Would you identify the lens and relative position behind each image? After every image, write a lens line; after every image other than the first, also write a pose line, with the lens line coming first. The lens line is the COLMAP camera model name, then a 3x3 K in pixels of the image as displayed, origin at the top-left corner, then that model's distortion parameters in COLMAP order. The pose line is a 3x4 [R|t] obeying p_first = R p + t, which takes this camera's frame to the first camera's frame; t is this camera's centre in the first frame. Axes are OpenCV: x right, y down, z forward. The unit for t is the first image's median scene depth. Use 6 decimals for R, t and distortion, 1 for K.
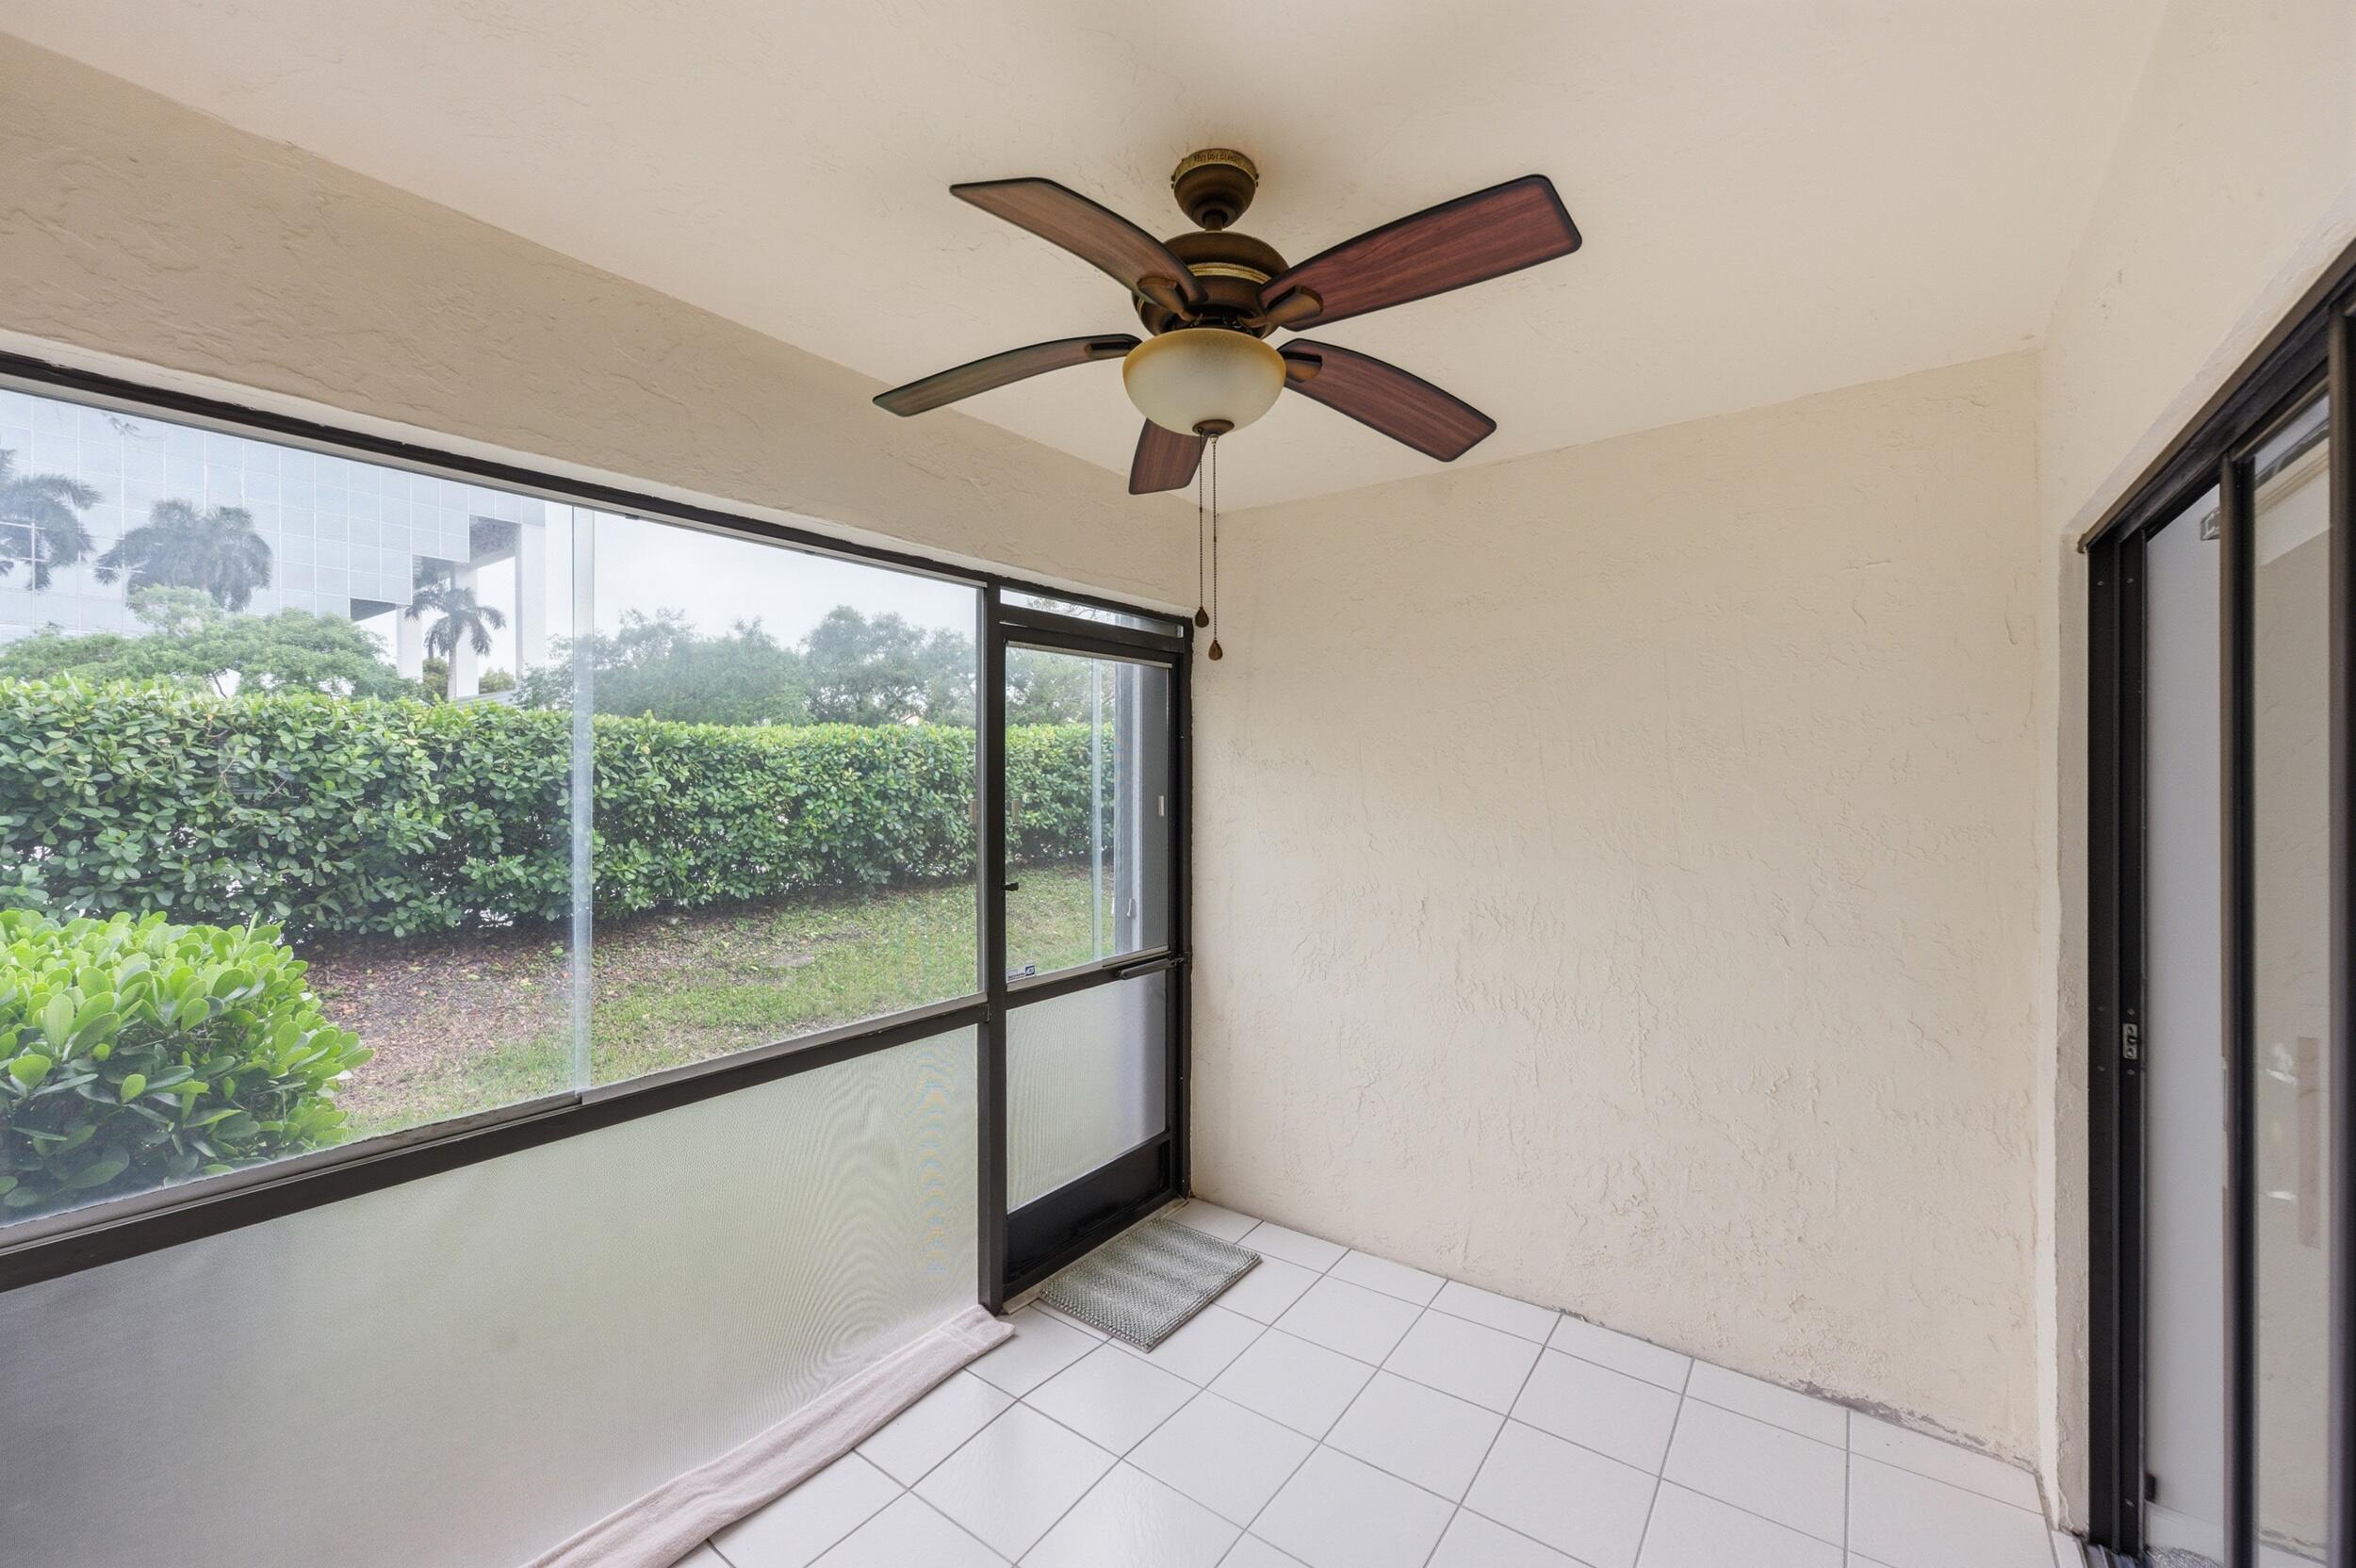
lens RADIAL K [[932.6, 0, 1178.0], [0, 932.6, 784.0], [0, 0, 1]] dist [-0.001307, 0.000023]
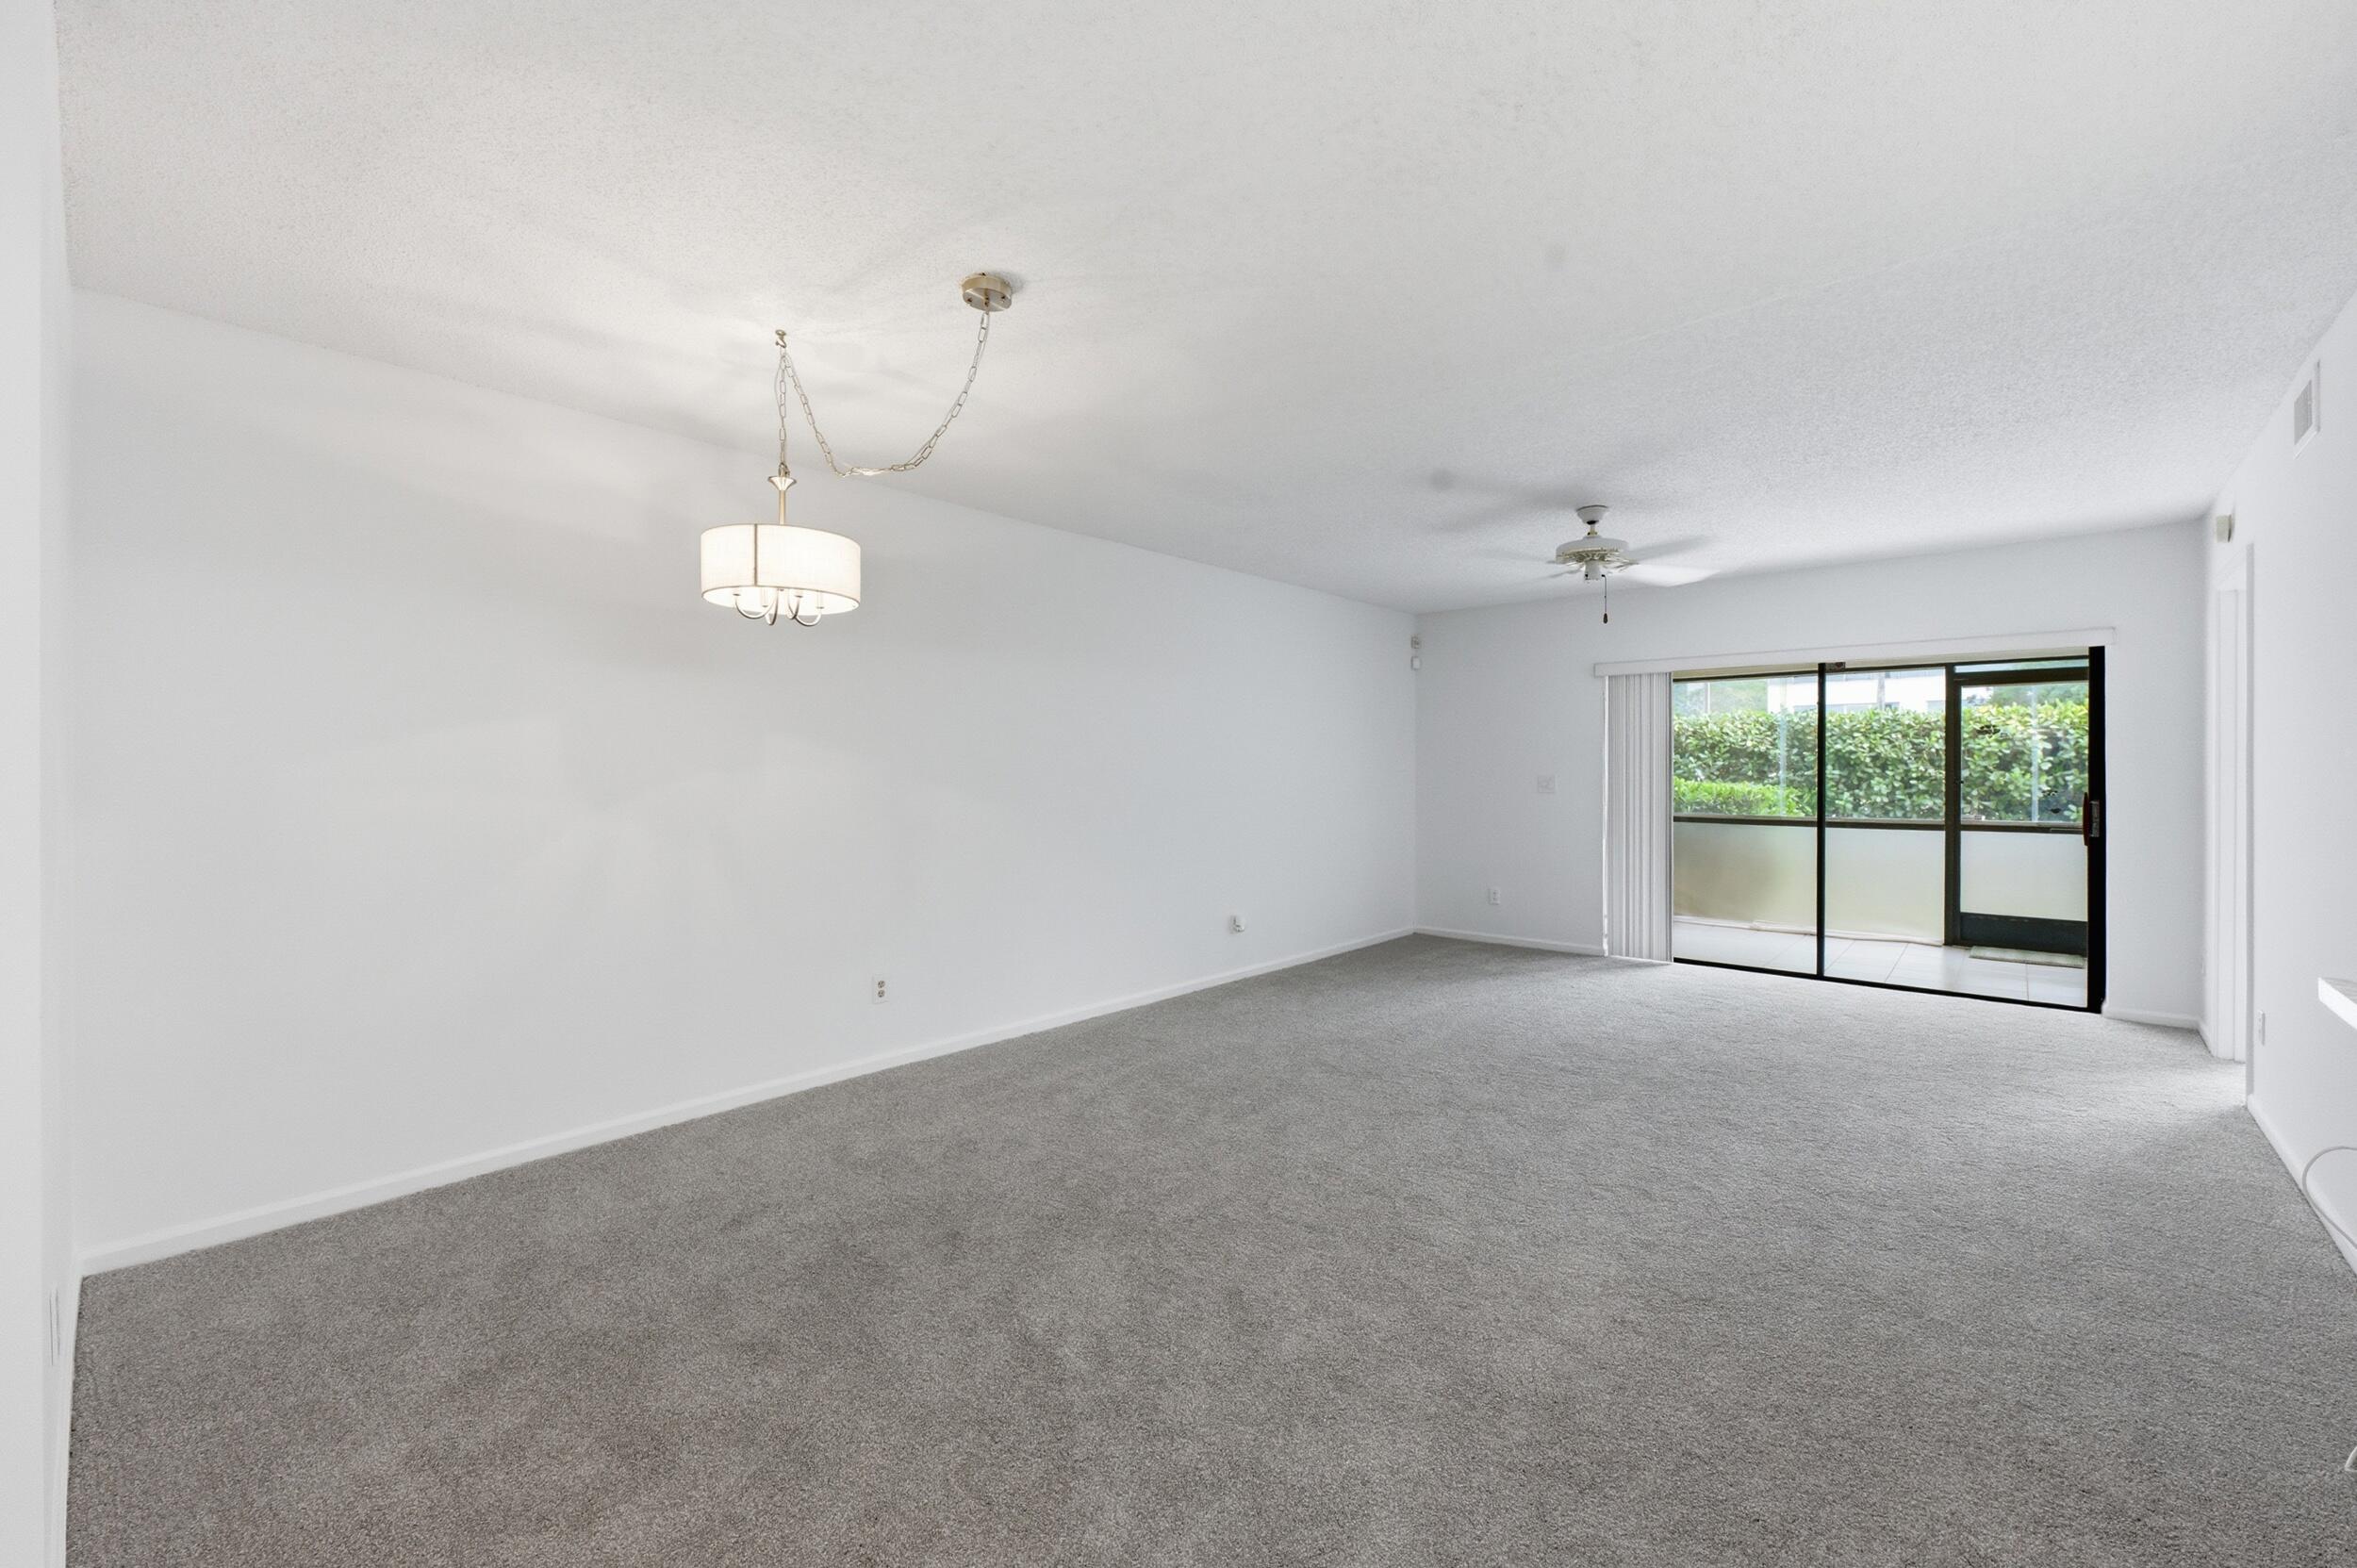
lens RADIAL K [[958.1, 0, 1169.3], [0, 958.1, 771.5], [0, 0, 1]] dist [0.000725, 0.000641]
pose [[-0.092587, 0.002727, -0.995701, 1.112010], [-0.009743, 0.999946, 0.003644, 0.038249], [0.995657, 0.010038, -0.092556, -0.384266]]
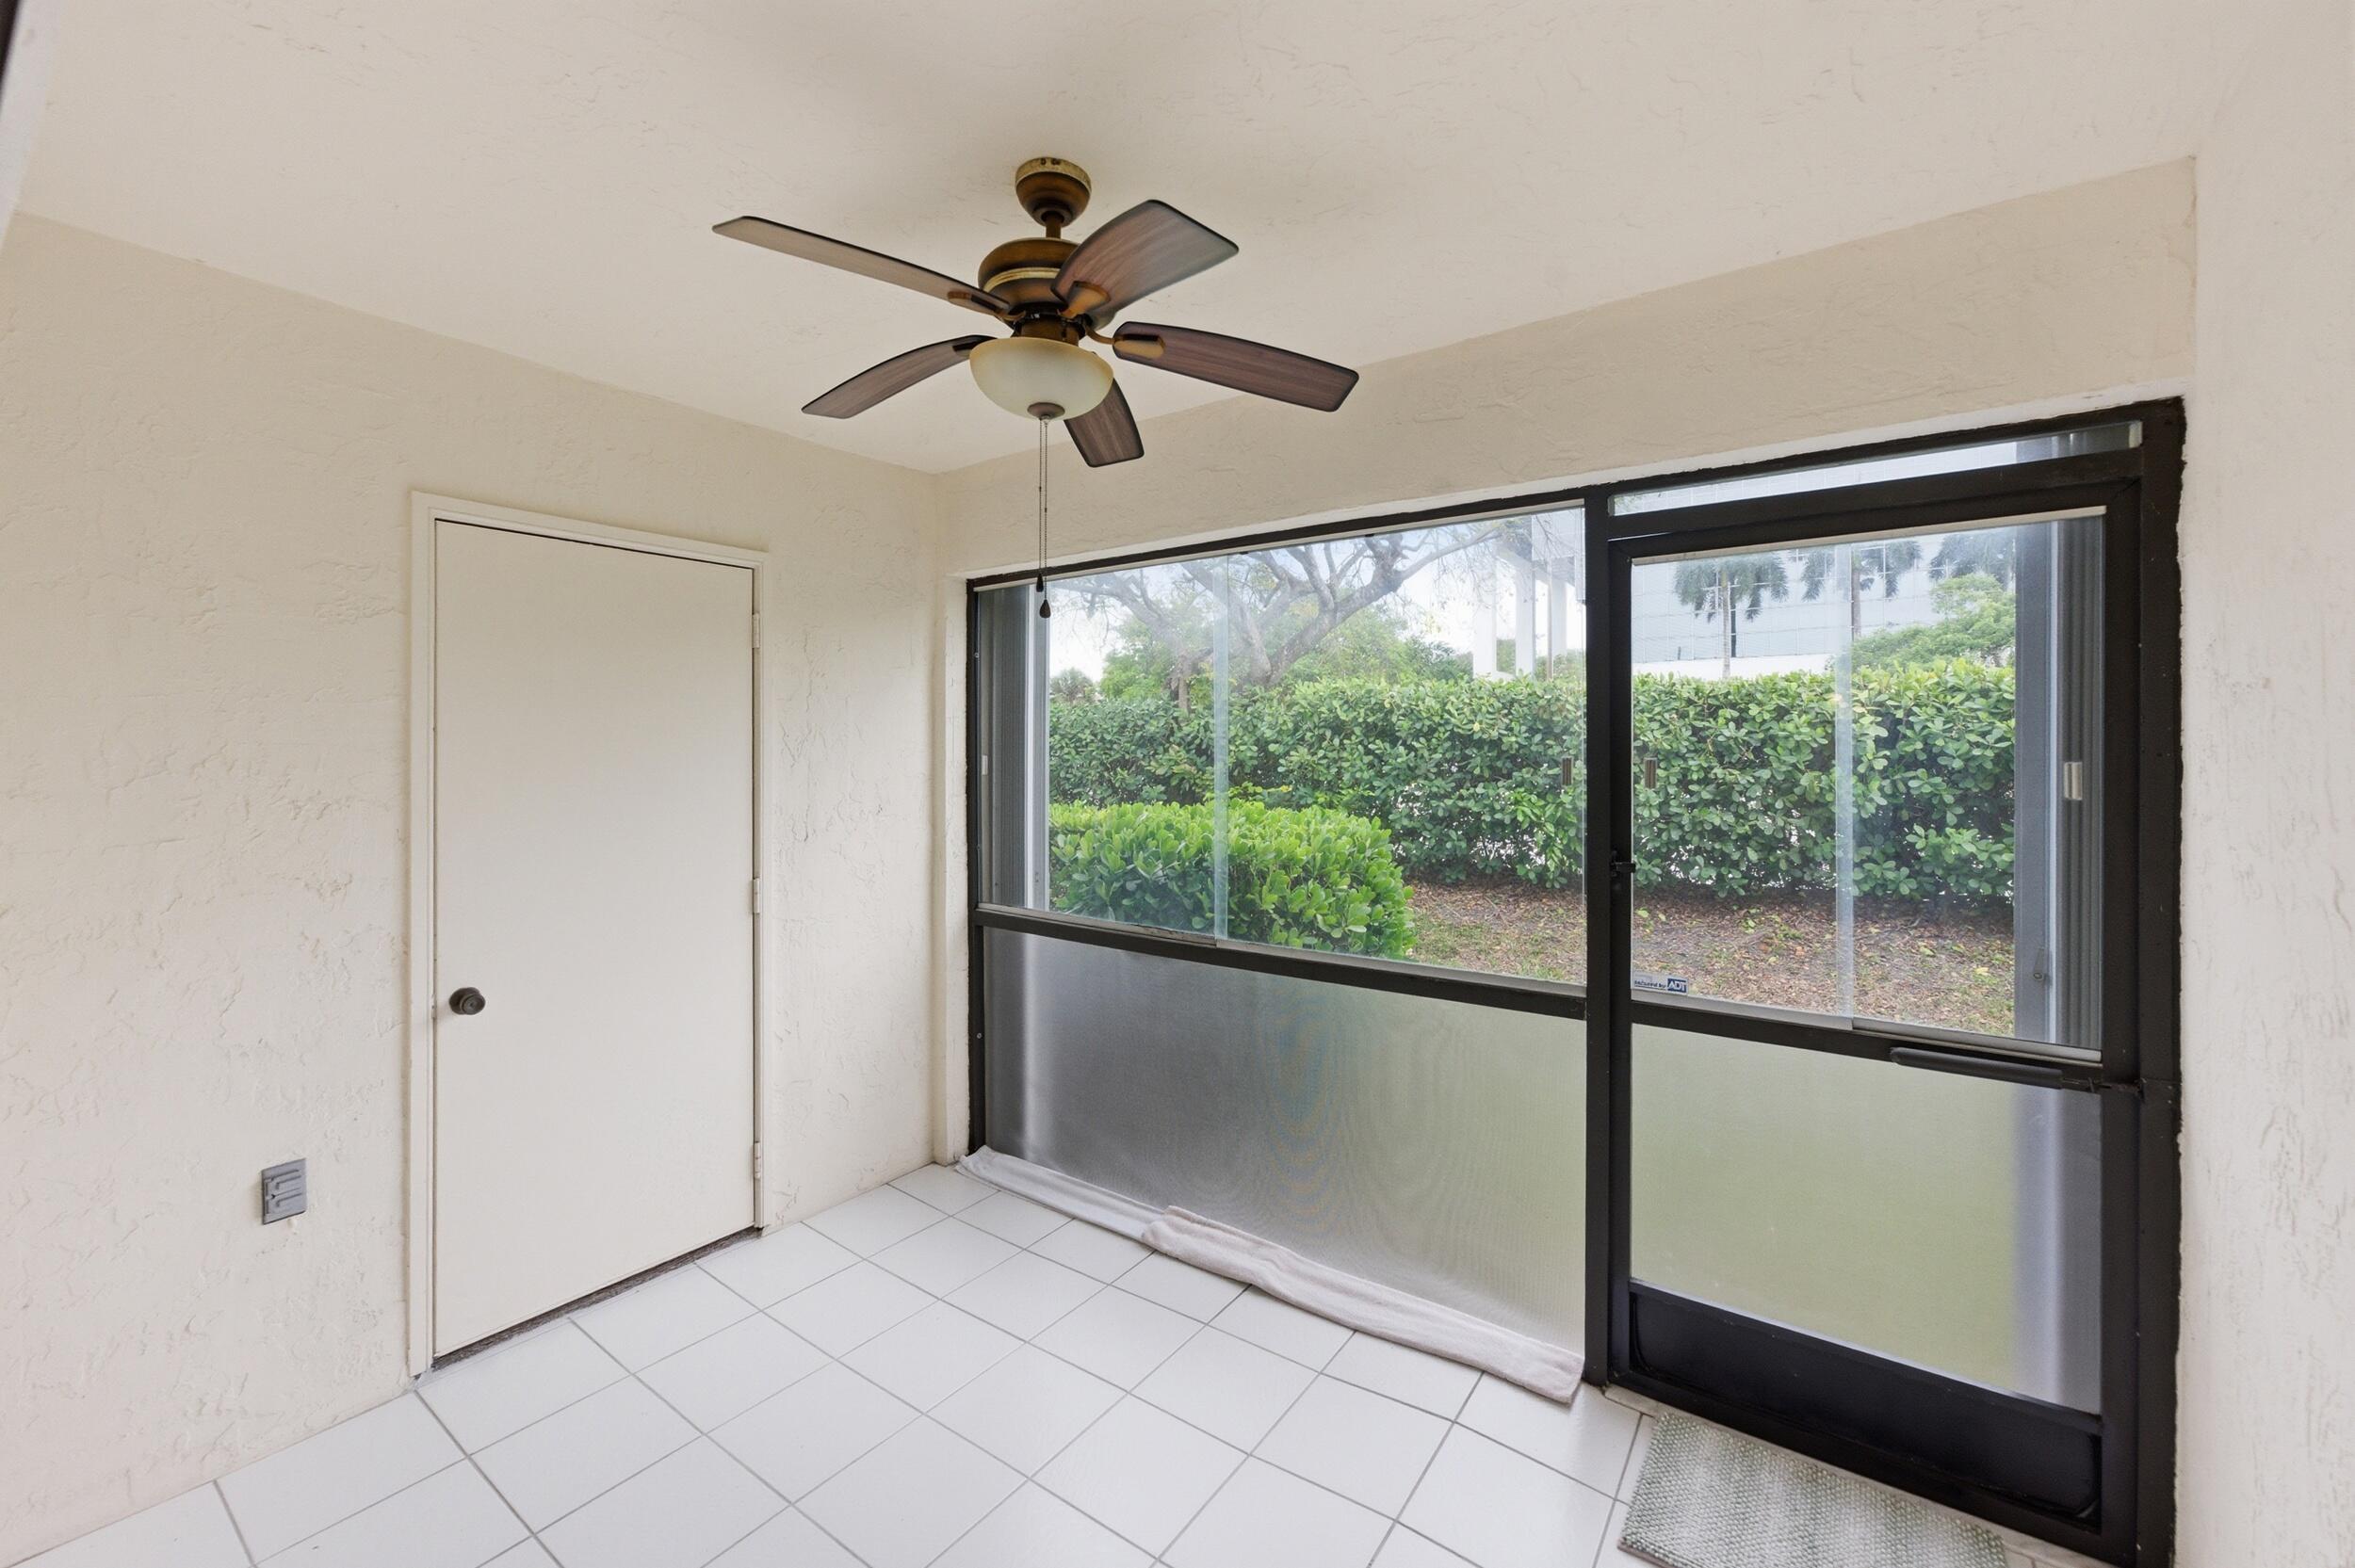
lens RADIAL K [[956.8, 0, 1171.3], [0, 956.8, 745.1], [0, 0, 1]] dist [0.001424, 0.000268]
pose [[0.010683, -0.001848, -0.999941, 0.268624], [-0.009121, 0.999957, -0.001945, 0.004307], [0.999901, 0.009142, 0.010665, 0.253675]]
